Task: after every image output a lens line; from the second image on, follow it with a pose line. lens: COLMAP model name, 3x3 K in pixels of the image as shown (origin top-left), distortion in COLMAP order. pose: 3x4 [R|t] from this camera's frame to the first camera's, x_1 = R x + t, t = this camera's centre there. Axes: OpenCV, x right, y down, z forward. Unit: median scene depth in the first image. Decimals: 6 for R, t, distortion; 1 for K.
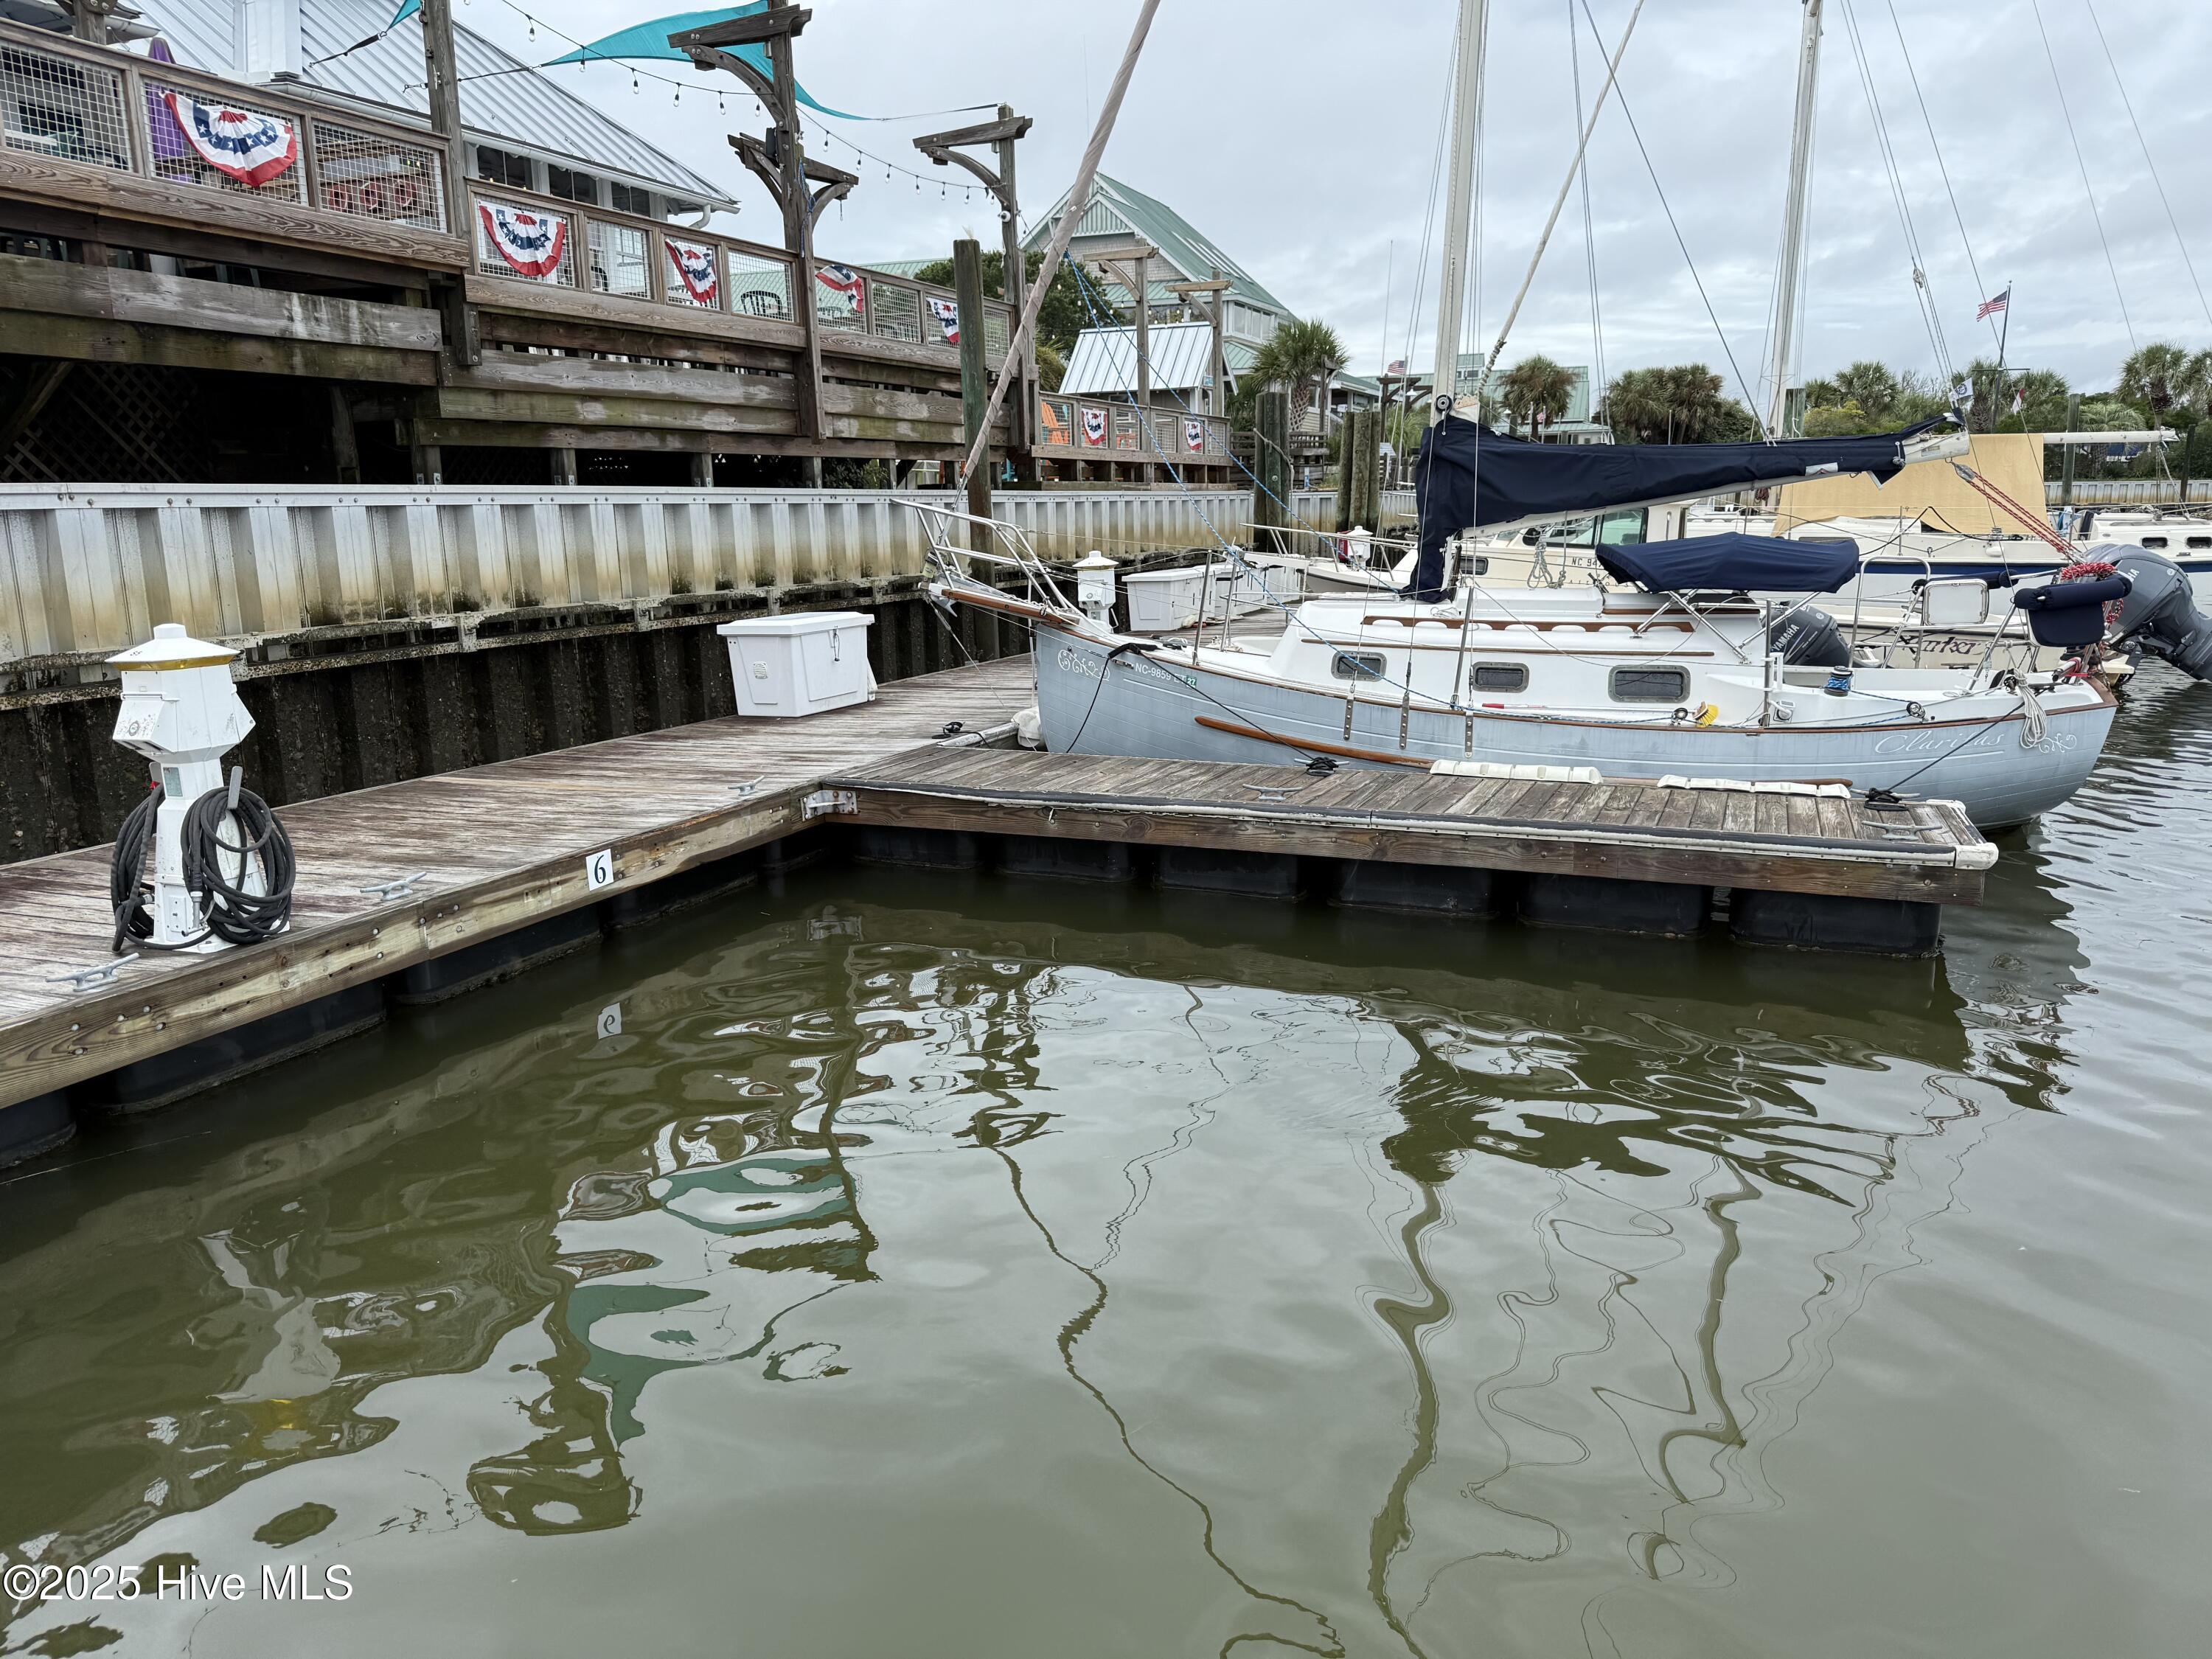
lens RADIAL K [[1618.5, 0, 1108.5], [0, 1618.5, 782.0], [0, 0, 1]] dist [0.274970, -0.336697]
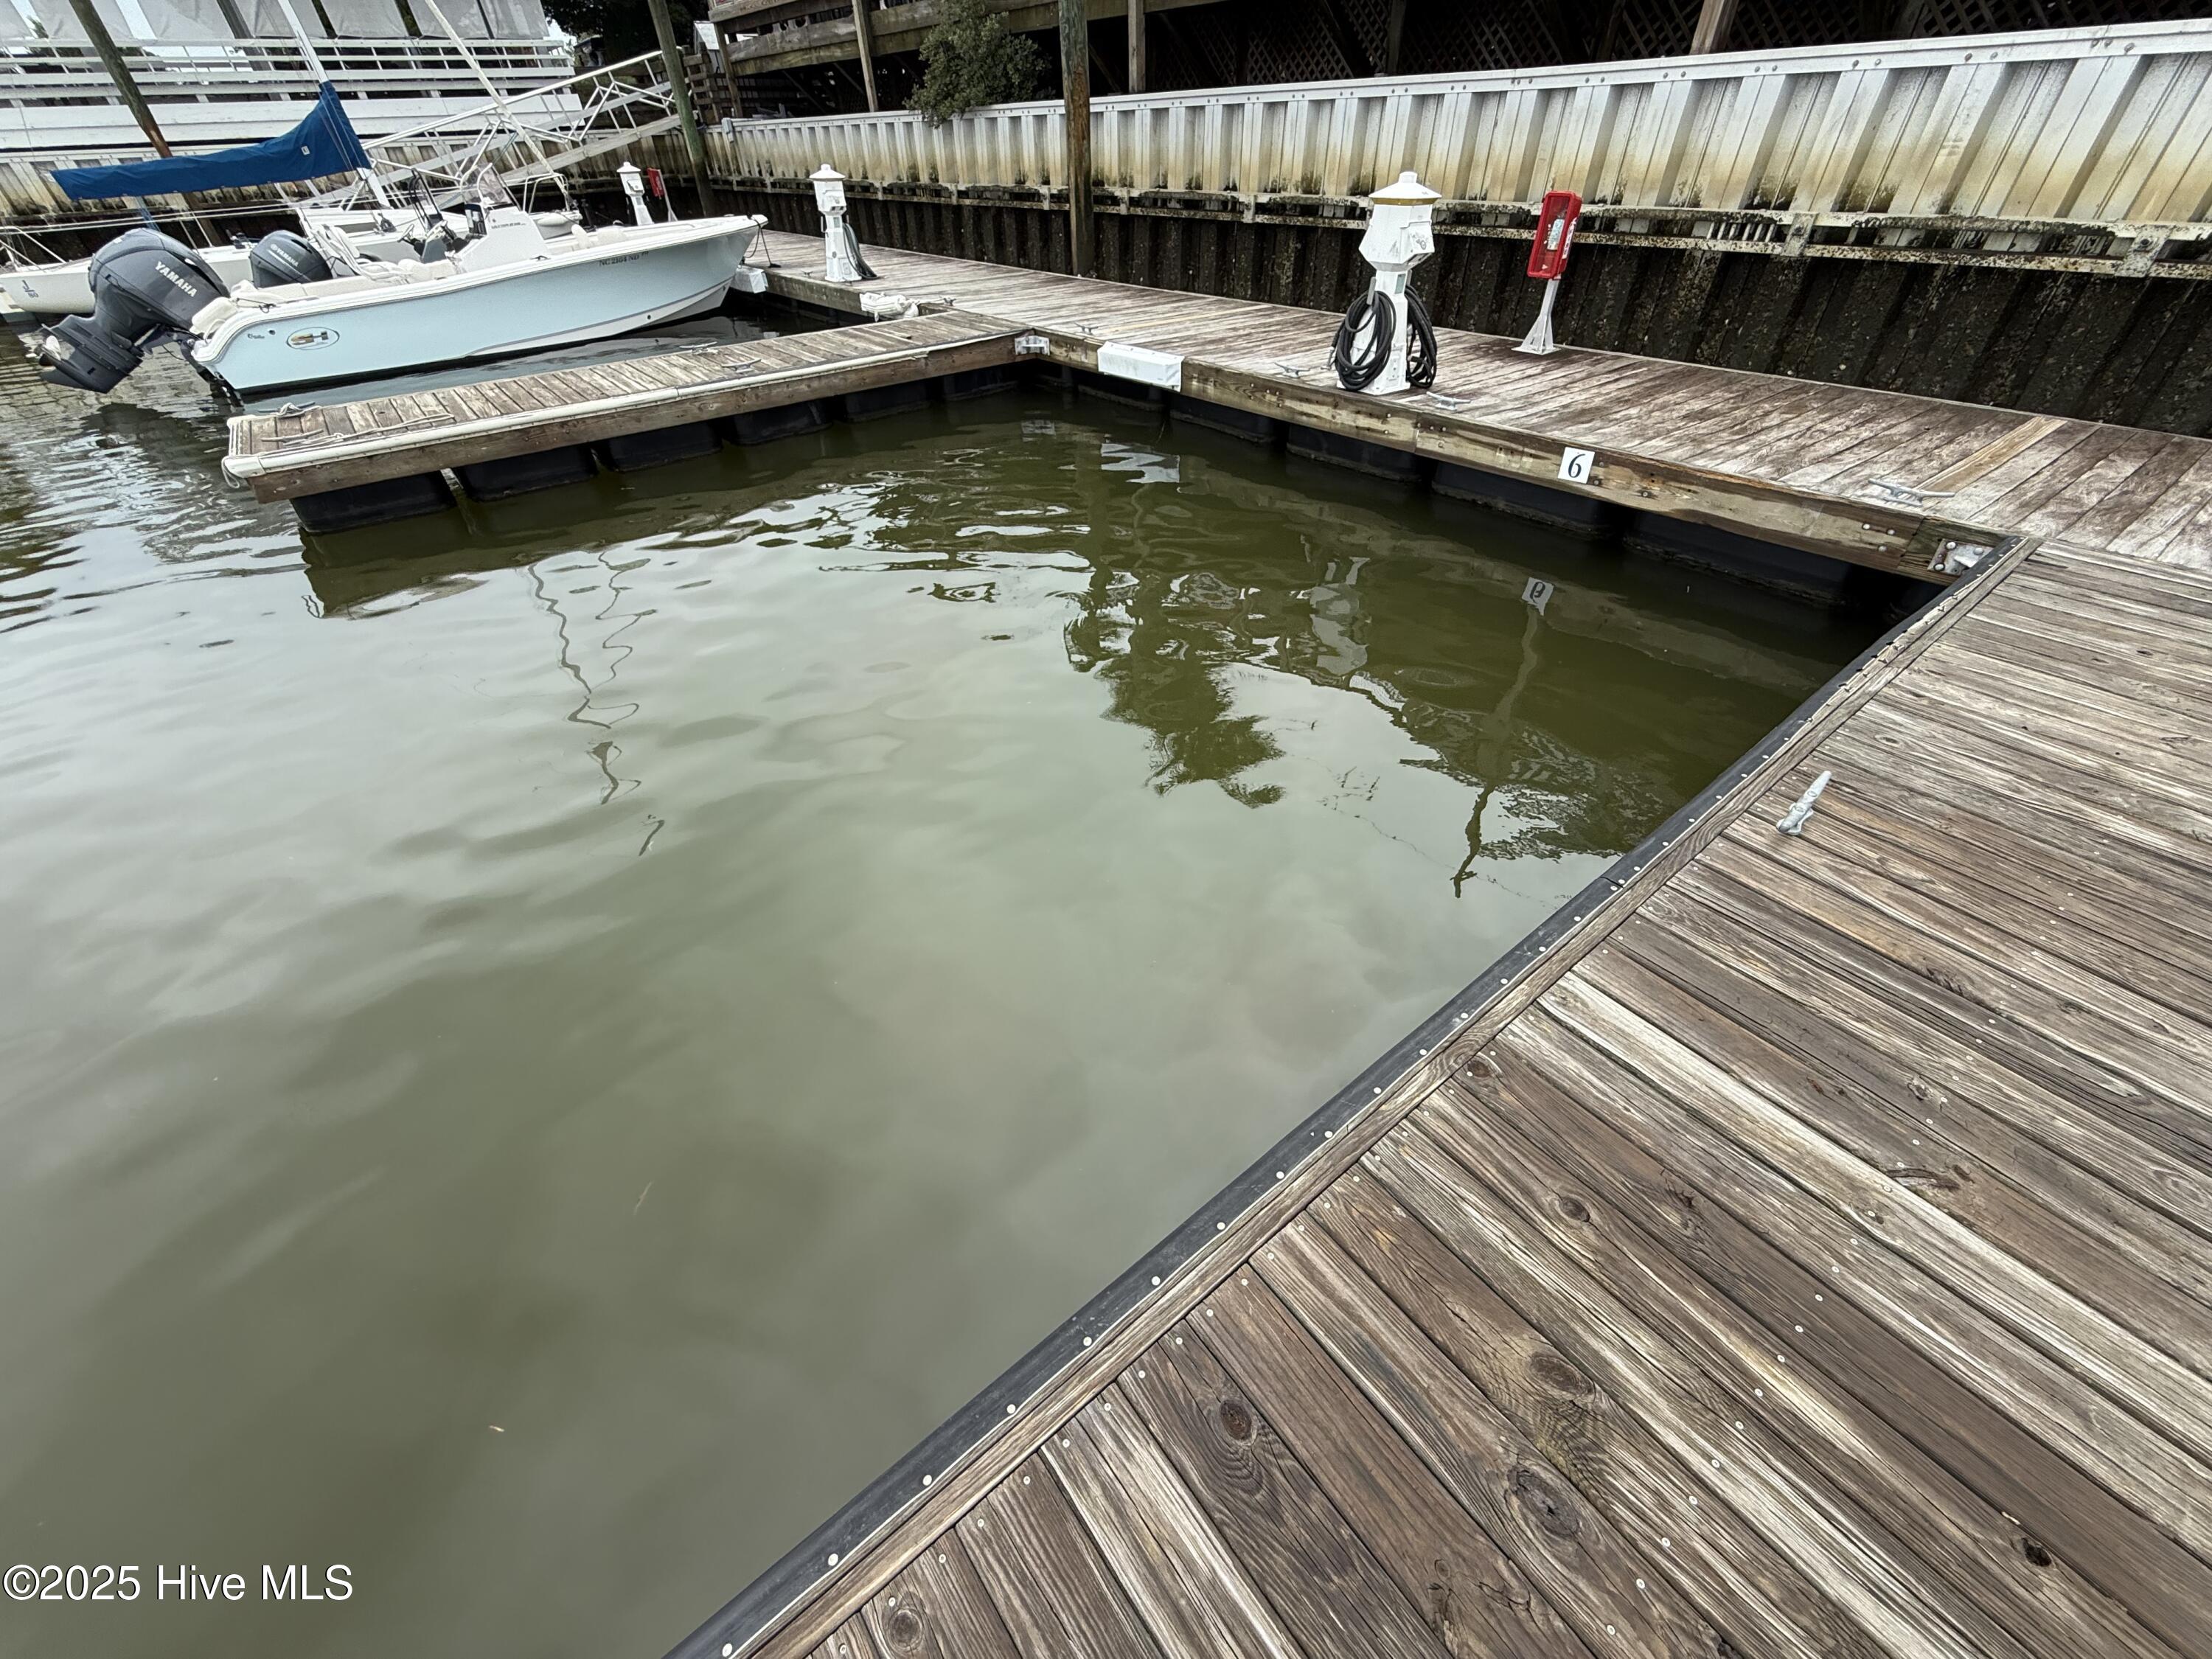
lens RADIAL K [[877.0, 0, 1124.8], [0, 877.0, 847.2], [0, 0, 1]] dist [-0.000247, -0.000307]
pose [[-0.504812, 0.585250, -0.634545, 0.433021], [-0.092163, 0.694341, 0.713720, -0.180688], [0.858295, 0.418776, -0.296573, 1.008453]]
